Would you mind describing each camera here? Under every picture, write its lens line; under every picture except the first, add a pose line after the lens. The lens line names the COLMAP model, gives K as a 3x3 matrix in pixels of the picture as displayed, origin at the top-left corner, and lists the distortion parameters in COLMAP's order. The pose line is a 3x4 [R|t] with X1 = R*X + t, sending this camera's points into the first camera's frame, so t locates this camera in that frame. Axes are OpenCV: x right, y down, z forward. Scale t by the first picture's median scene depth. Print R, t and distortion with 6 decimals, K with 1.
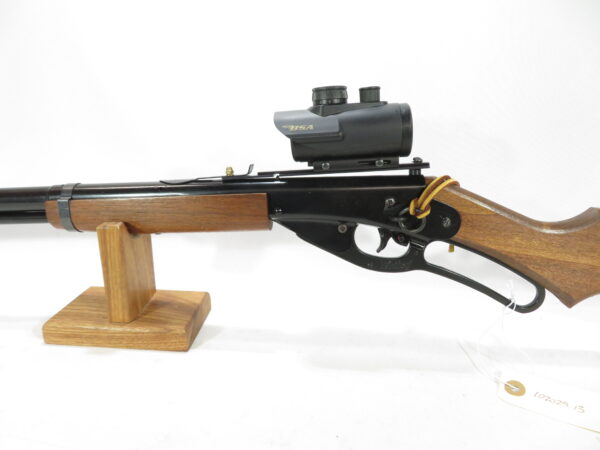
lens RADIAL K [[437.5, 0, 298.8], [0, 437.5, 223.1], [0, 0, 1]] dist [0.001319, 0.001875]
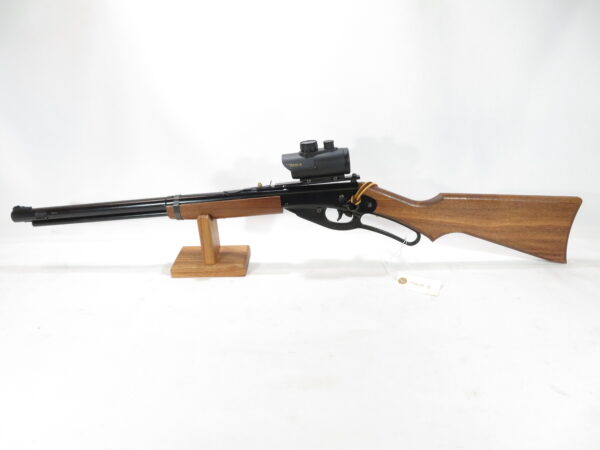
lens RADIAL K [[437.5, 0, 299.9], [0, 437.5, 216.0], [0, 0, 1]] dist [0.001319, 0.001875]
pose [[0.997320, -0.066021, 0.031540, -0.052819], [0.061267, 0.989182, 0.133285, -0.236110], [-0.039998, -0.130995, 0.990576, -0.983711]]
